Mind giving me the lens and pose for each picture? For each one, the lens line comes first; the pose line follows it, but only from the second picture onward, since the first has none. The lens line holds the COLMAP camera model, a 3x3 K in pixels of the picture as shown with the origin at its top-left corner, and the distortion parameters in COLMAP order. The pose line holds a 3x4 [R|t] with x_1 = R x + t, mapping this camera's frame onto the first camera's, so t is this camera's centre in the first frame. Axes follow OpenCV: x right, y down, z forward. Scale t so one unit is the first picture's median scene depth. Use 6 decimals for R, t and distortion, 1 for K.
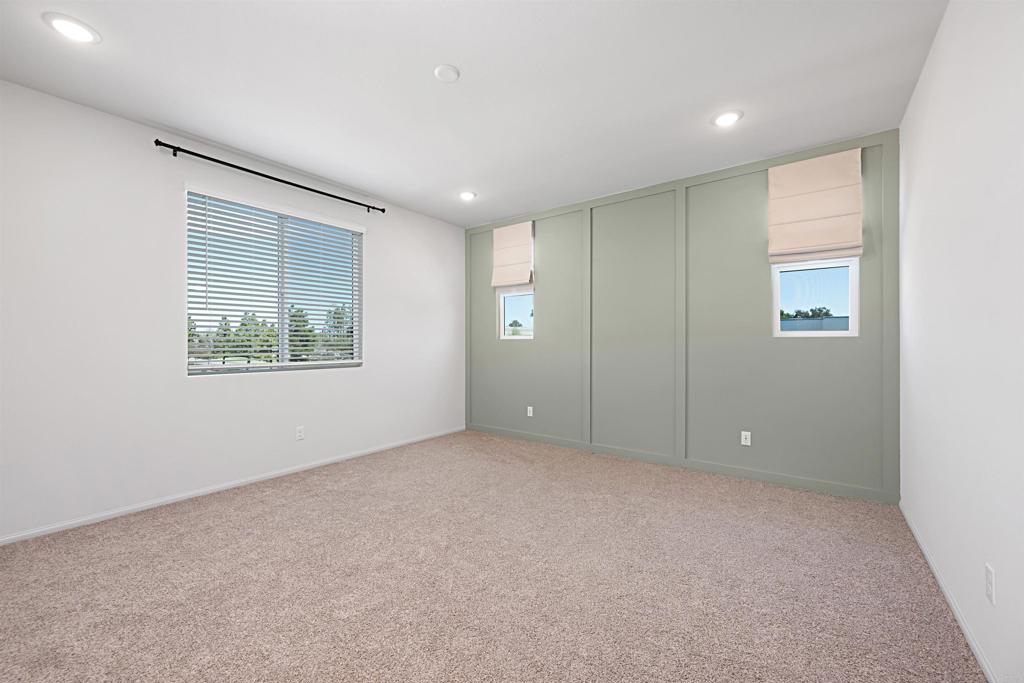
lens RADIAL K [[401.6, 0, 508.7], [0, 401.6, 339.8], [0, 0, 1]] dist [-0.002002, 0.000642]
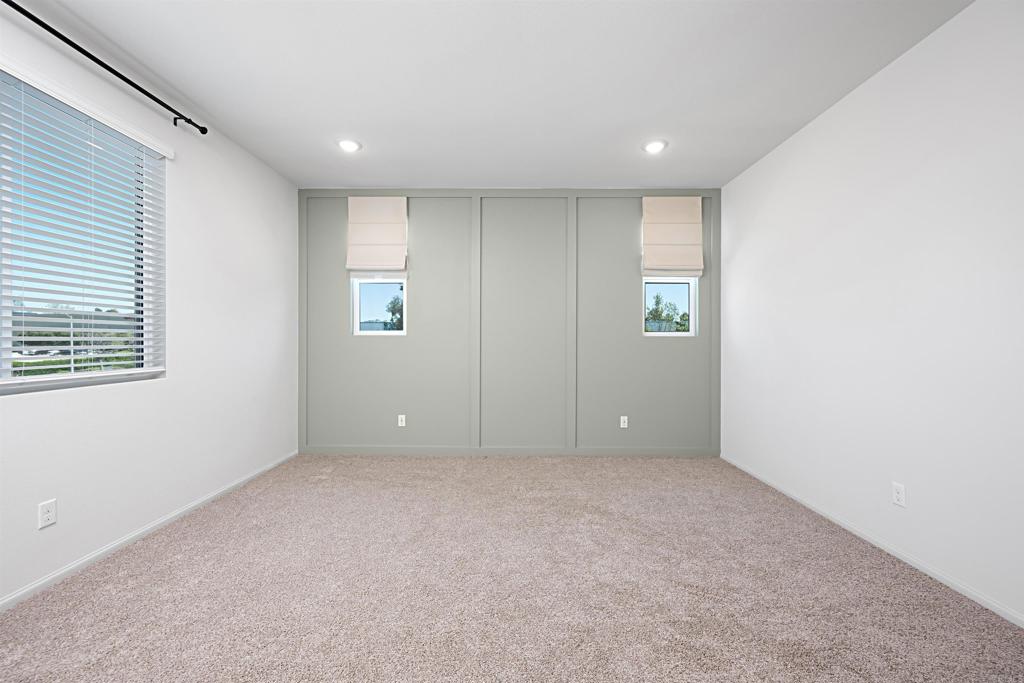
lens RADIAL K [[401.6, 0, 507.9], [0, 401.6, 340.8], [0, 0, 1]] dist [-0.002002, 0.000642]
pose [[0.803655, 0.003623, 0.595084, -0.307884], [-0.008047, 0.999956, 0.004779, 0.003334], [-0.595041, -0.008629, 0.803649, 0.207674]]
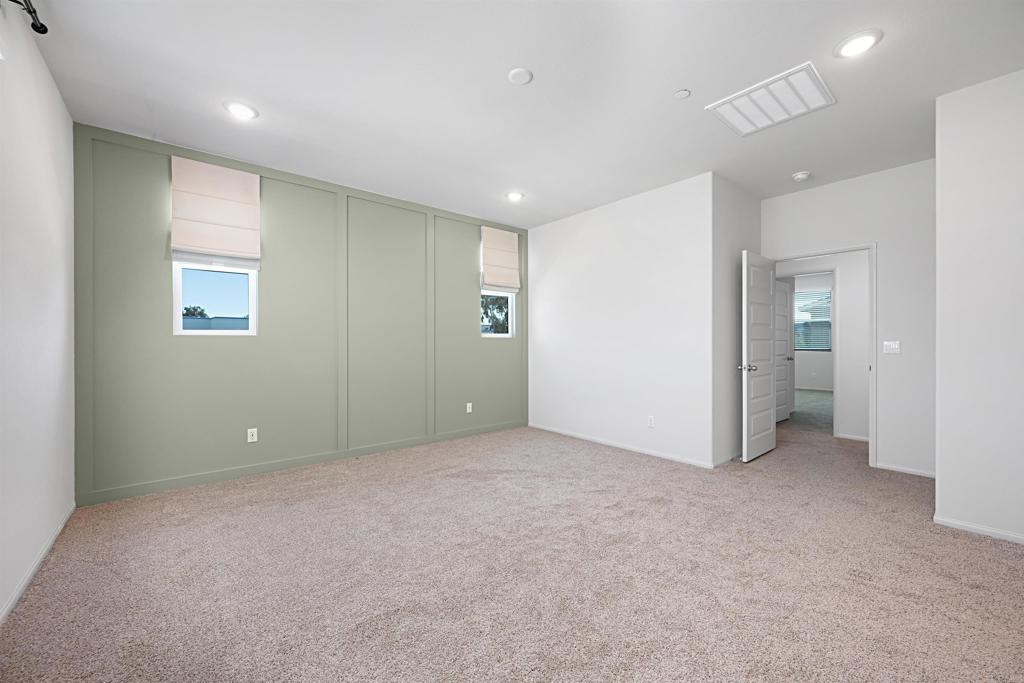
lens RADIAL K [[401.6, 0, 509.8], [0, 401.6, 340.7], [0, 0, 1]] dist [-0.002002, 0.000642]
pose [[0.225278, 0.002664, 0.974291, -0.621484], [-0.006636, 0.999977, -0.001200, 0.005339], [-0.974272, -0.006196, 0.225291, 0.431469]]
